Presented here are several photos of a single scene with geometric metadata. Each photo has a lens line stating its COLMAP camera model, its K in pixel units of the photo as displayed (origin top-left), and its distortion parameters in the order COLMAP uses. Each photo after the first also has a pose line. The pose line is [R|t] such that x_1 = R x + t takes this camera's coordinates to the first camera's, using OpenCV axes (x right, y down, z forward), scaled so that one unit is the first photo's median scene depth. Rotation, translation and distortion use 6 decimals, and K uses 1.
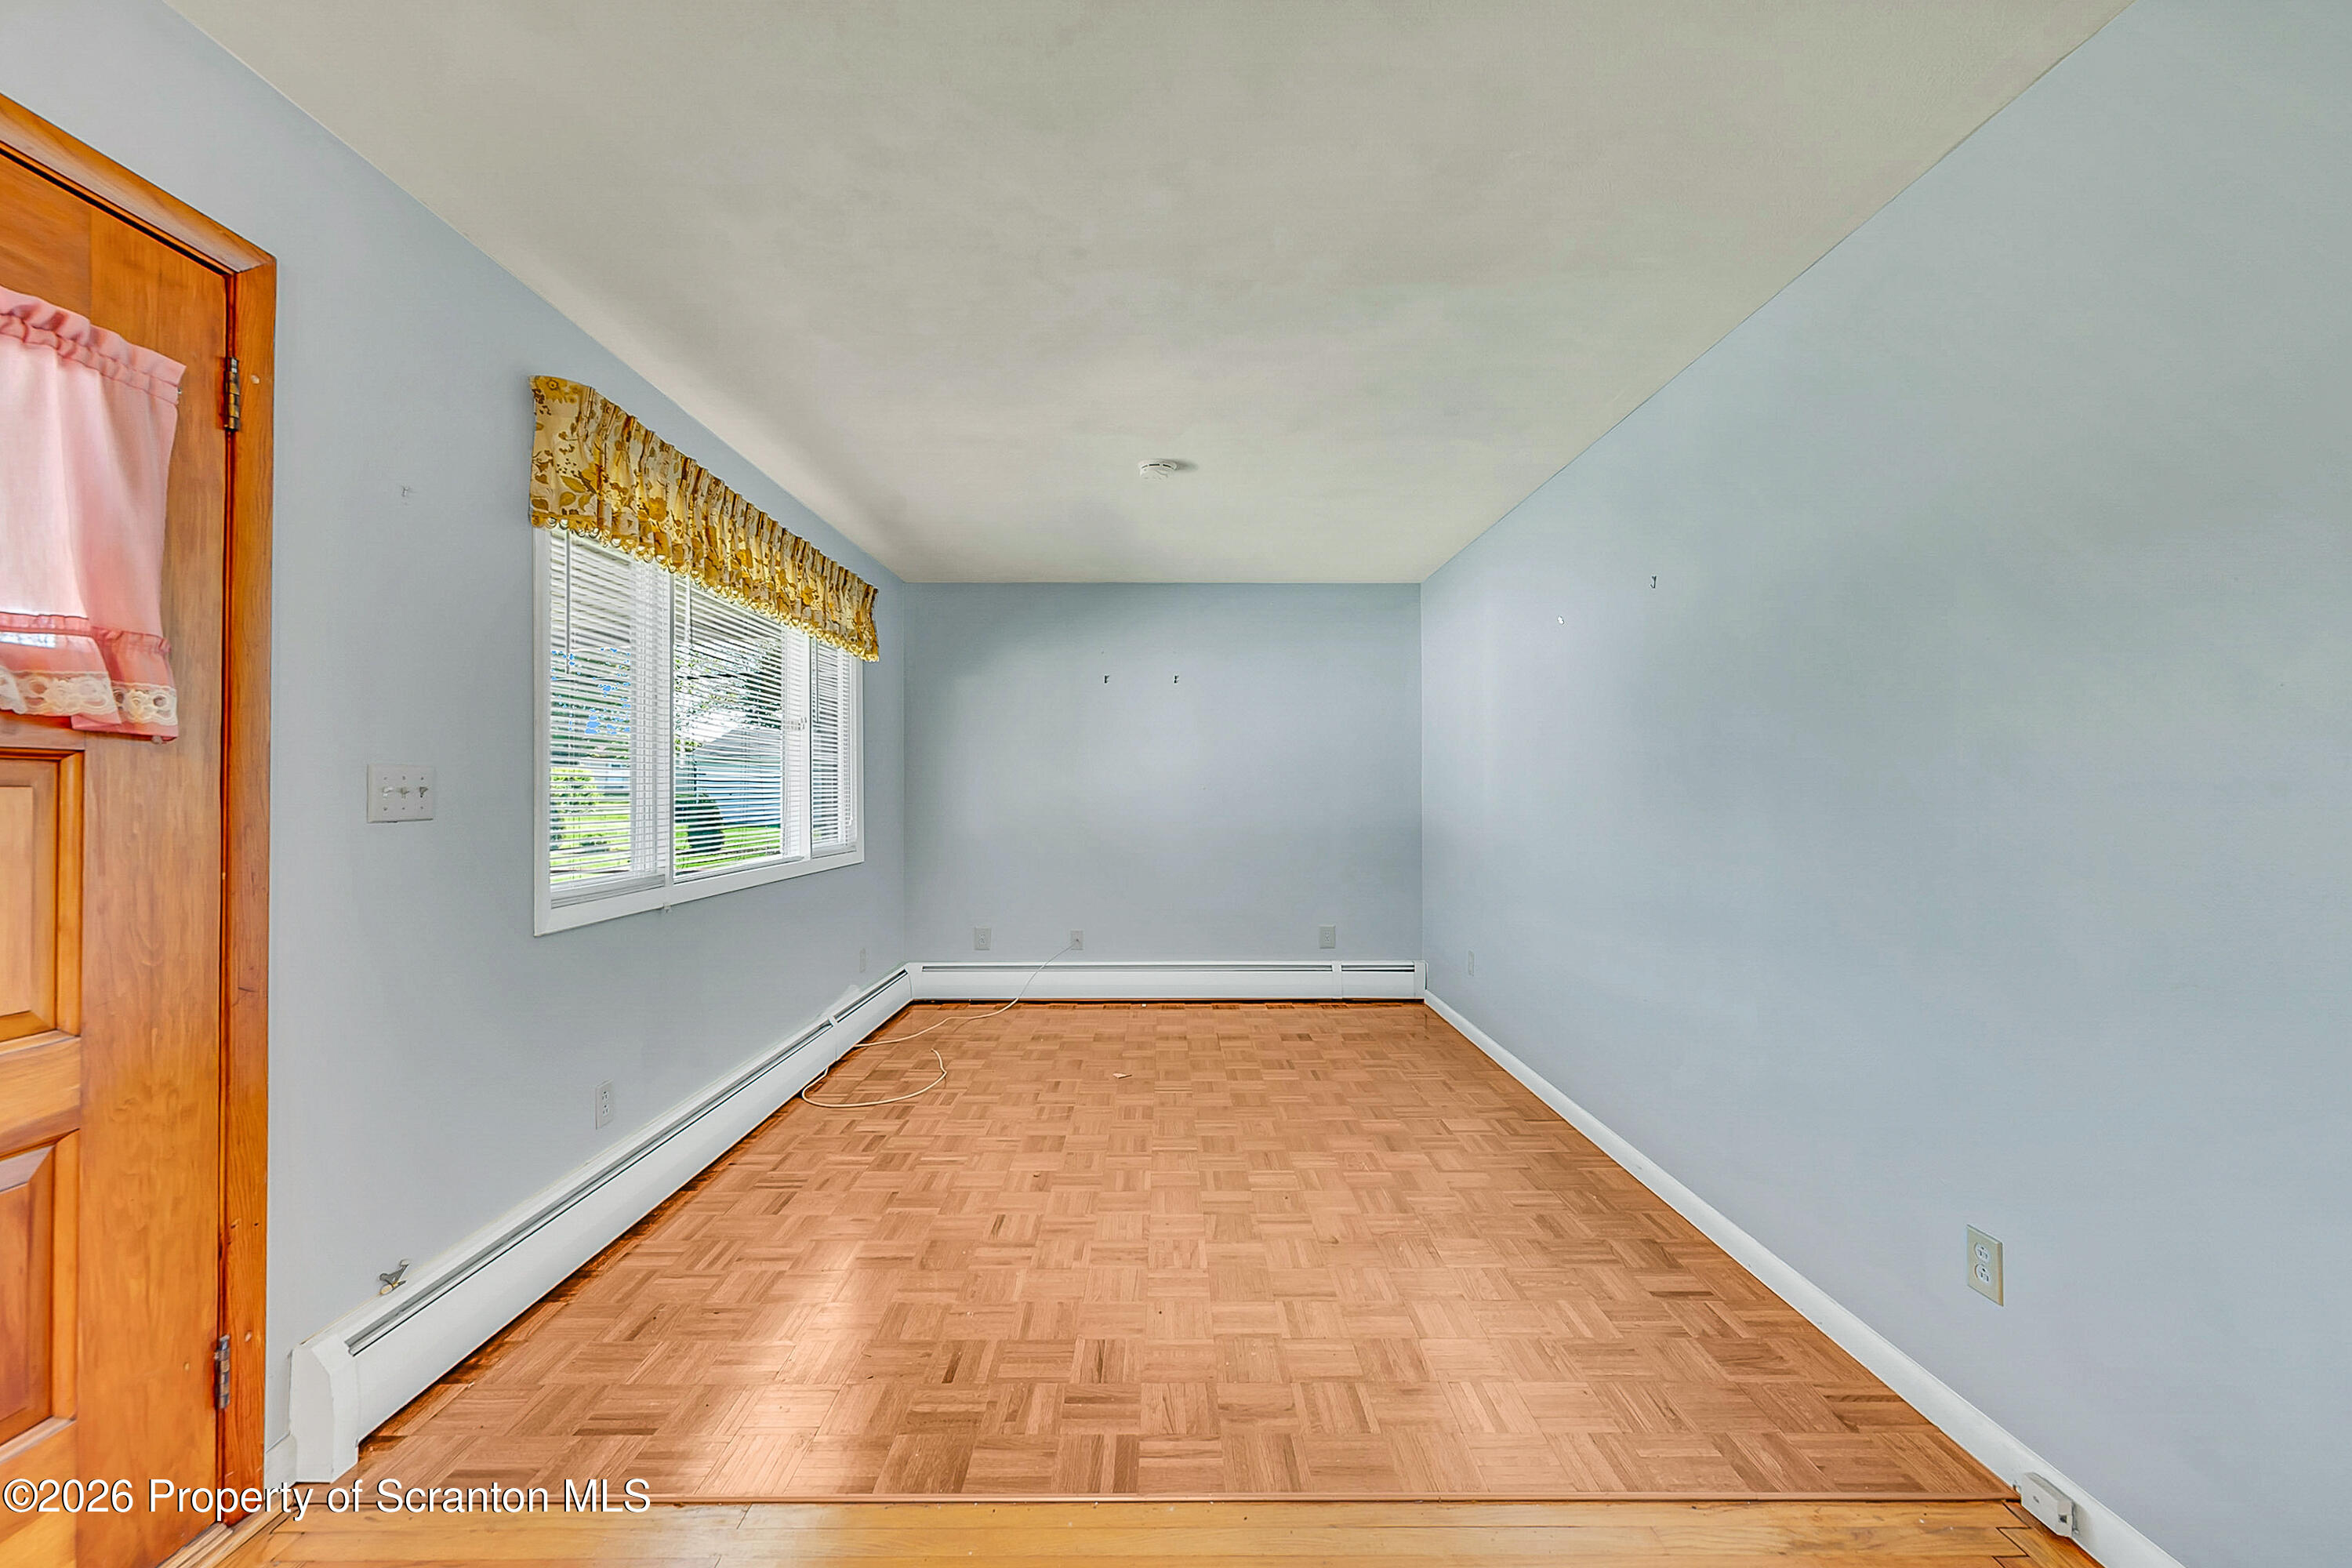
lens RADIAL K [[940.8, 0, 1179.7], [0, 940.8, 796.3], [0, 0, 1]] dist [-0.000397, -0.000051]
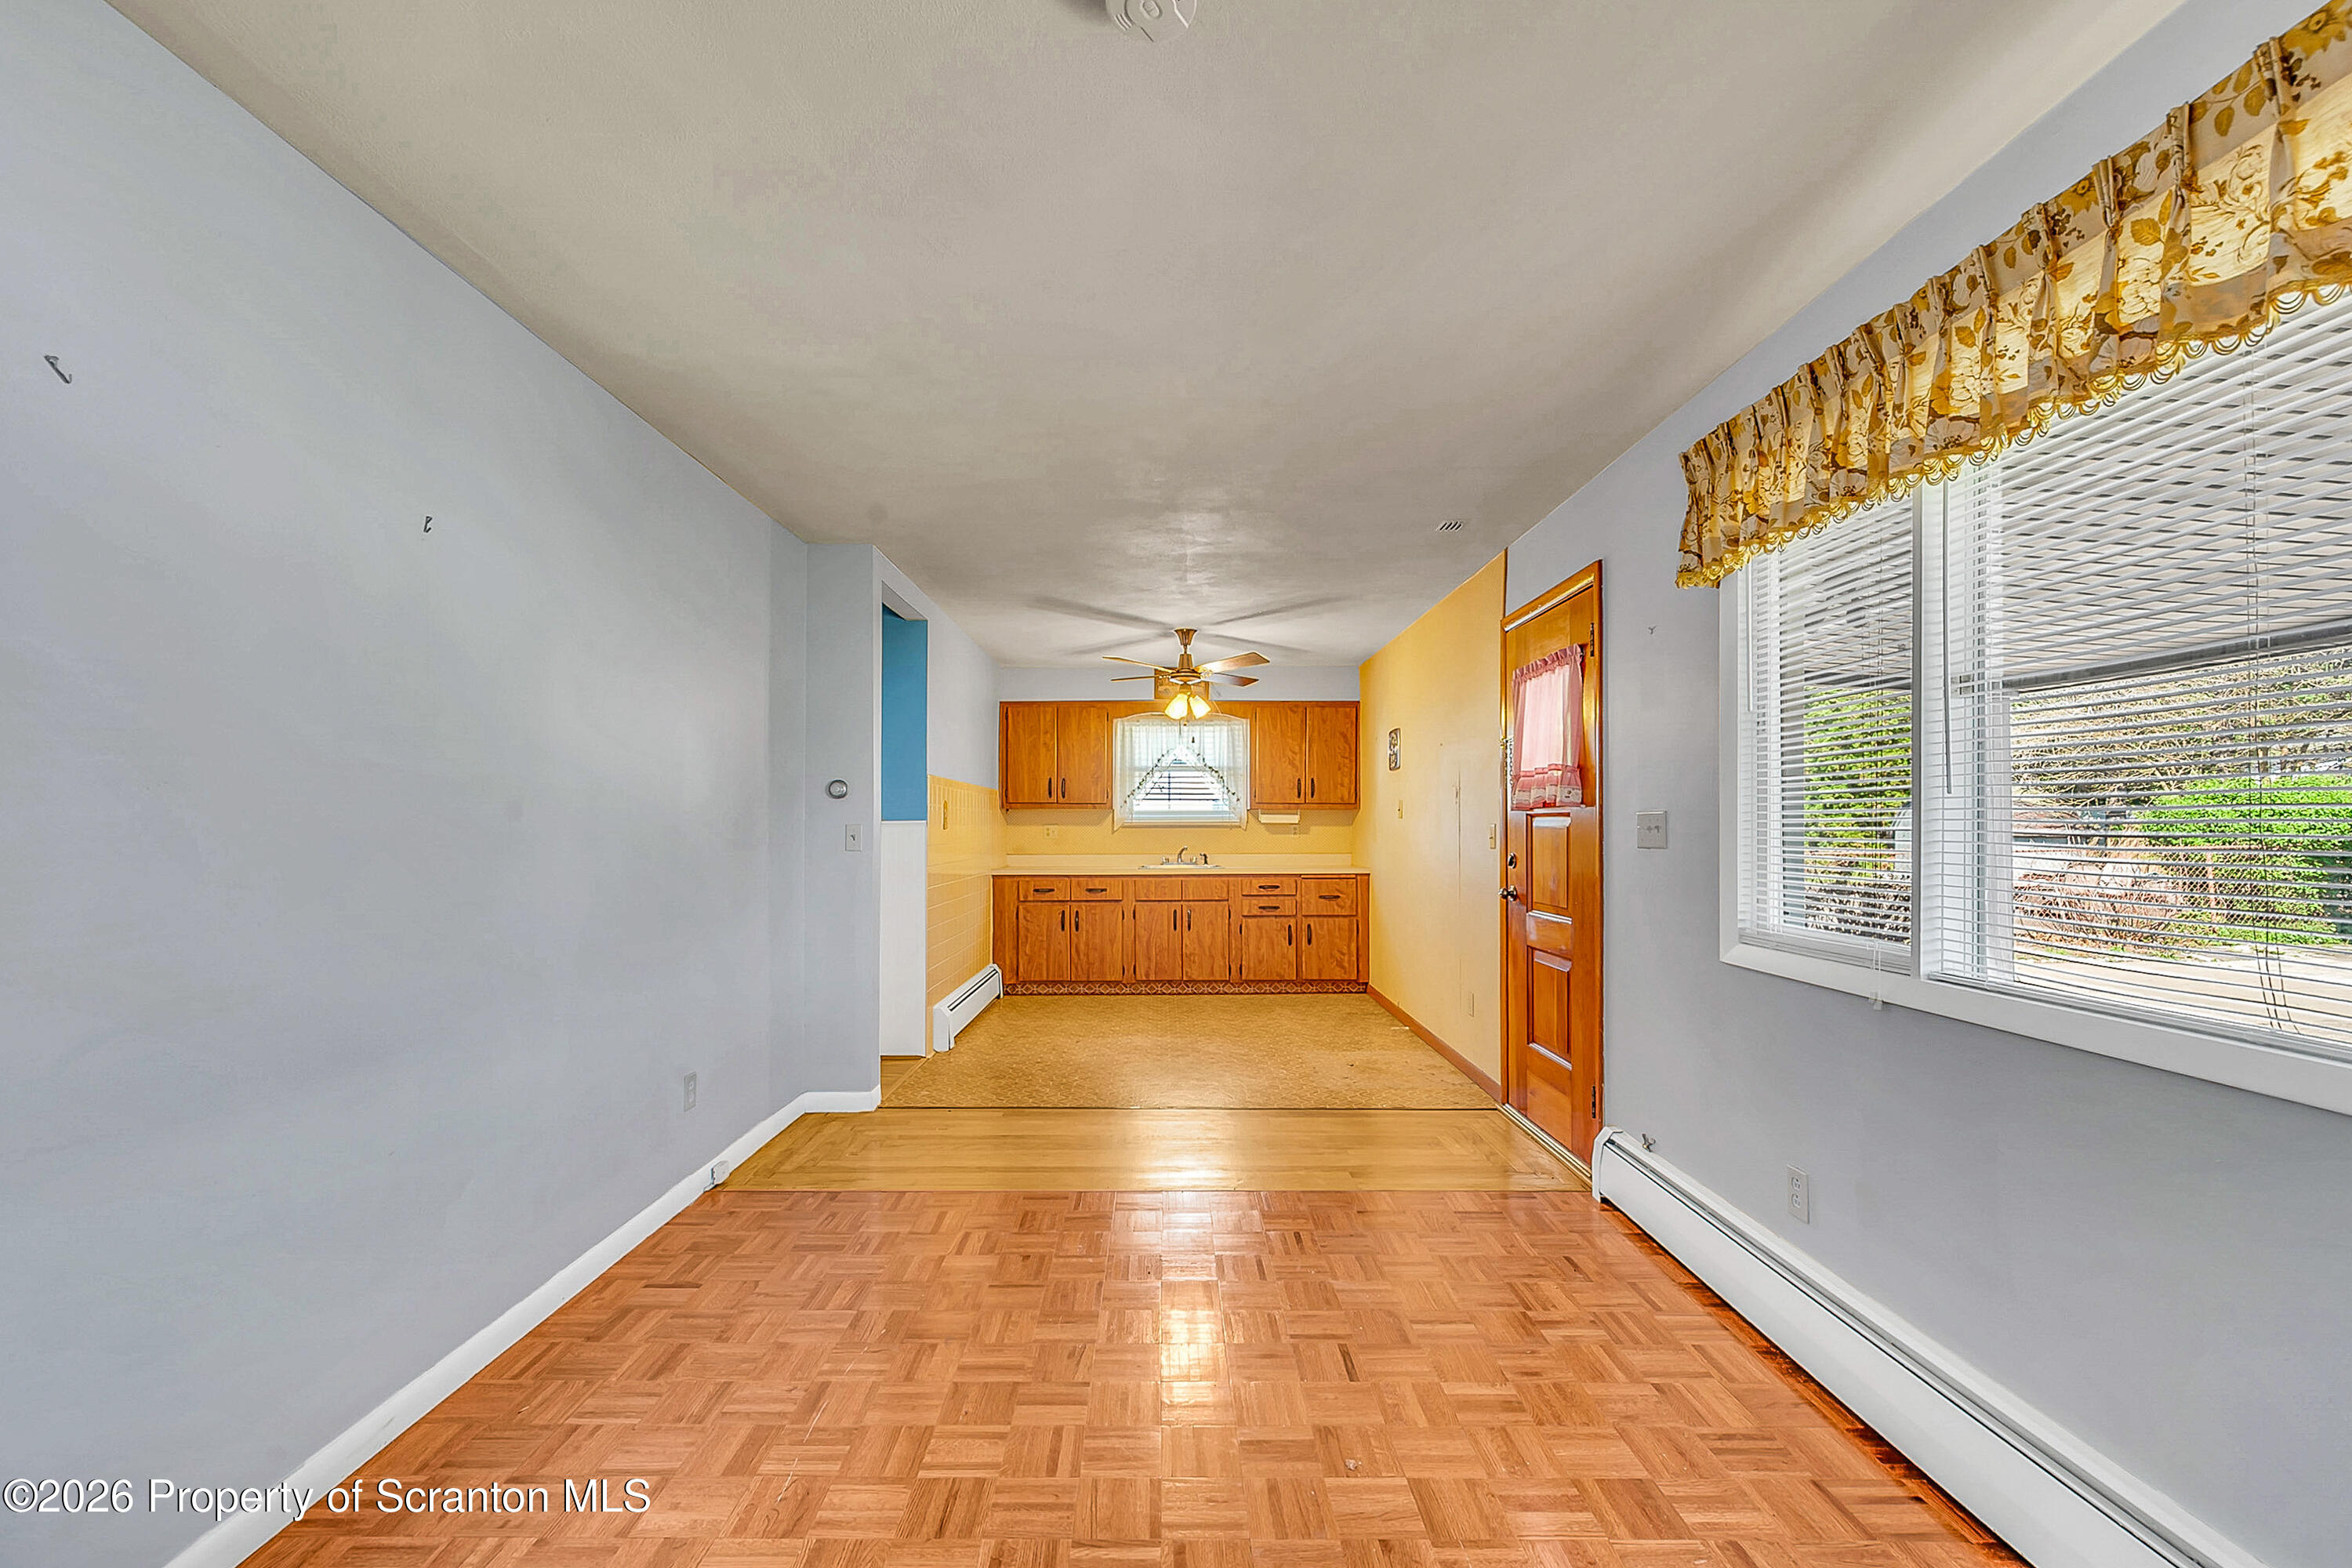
lens RADIAL K [[940.8, 0, 1179.7], [0, 940.8, 796.3], [0, 0, 1]] dist [-0.000397, -0.000051]
pose [[-0.999996, -0.002376, -0.001567, -0.044453], [-0.002330, 0.999586, -0.028669, -0.008627], [0.001634, -0.028665, -0.999588, 1.783452]]
